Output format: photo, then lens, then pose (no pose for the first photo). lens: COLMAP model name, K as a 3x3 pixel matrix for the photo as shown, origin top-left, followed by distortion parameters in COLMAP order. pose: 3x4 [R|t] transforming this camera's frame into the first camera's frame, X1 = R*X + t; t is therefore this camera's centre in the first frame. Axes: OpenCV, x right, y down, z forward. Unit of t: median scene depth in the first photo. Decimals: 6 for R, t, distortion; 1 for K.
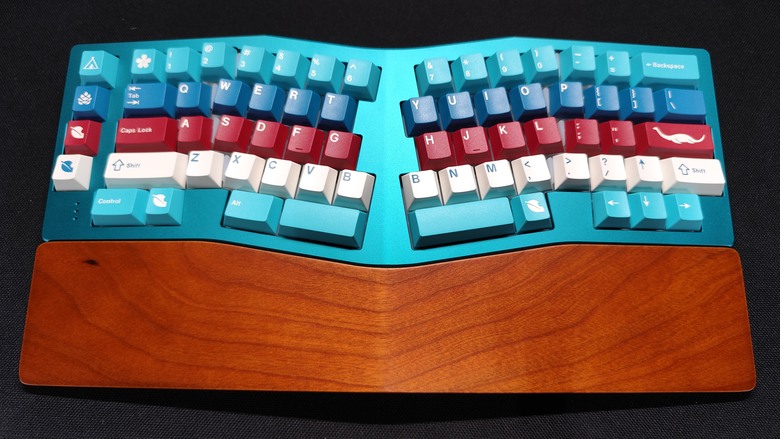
lens RADIAL K [[578.9, 0, 395.3], [0, 578.9, 221.0], [0, 0, 1]] dist [-0.001998, -0.061642]
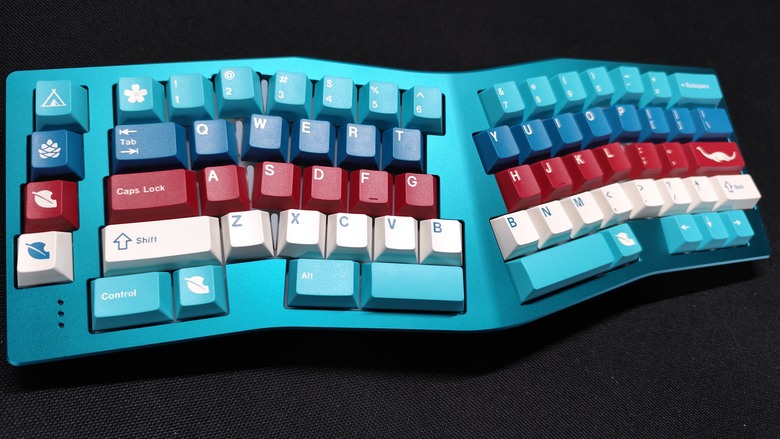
lens RADIAL K [[571.7, 0, 390.3], [0, 571.7, 219.1], [0, 0, 1]] dist [-0.025665, -0.022743]
pose [[0.944030, -0.094065, 0.316163, -0.389241], [0.098879, 0.995099, 0.000822, -0.092639], [-0.314691, 0.030486, 0.948705, 0.236215]]
